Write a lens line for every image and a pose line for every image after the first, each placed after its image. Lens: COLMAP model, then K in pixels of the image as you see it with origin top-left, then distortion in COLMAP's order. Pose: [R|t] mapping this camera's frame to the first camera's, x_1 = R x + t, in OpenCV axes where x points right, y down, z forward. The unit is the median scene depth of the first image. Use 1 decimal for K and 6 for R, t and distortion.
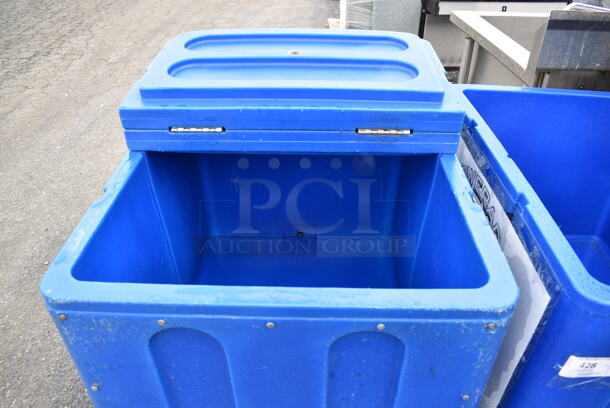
lens RADIAL K [[471.4, 0, 305.0], [0, 471.4, 204.0], [0, 0, 1]] dist [-0.096025, 0.012205]
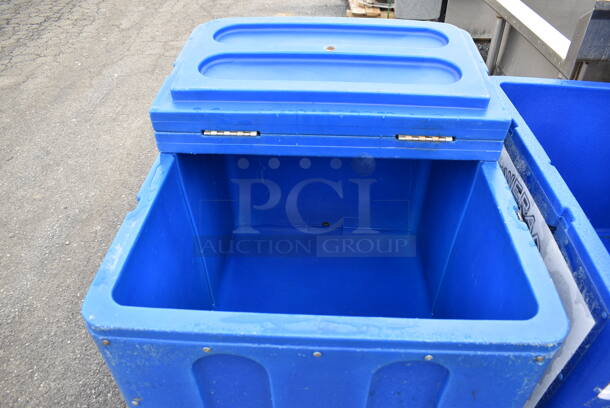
lens RADIAL K [[471.4, 0, 305.0], [0, 471.4, 204.0], [0, 0, 1]] dist [-0.096025, 0.012205]
pose [[0.999729, 0.013193, -0.019183, -0.058900], [-0.011615, 0.996716, 0.080142, -0.095027], [0.020177, -0.079898, 0.996599, 0.028463]]
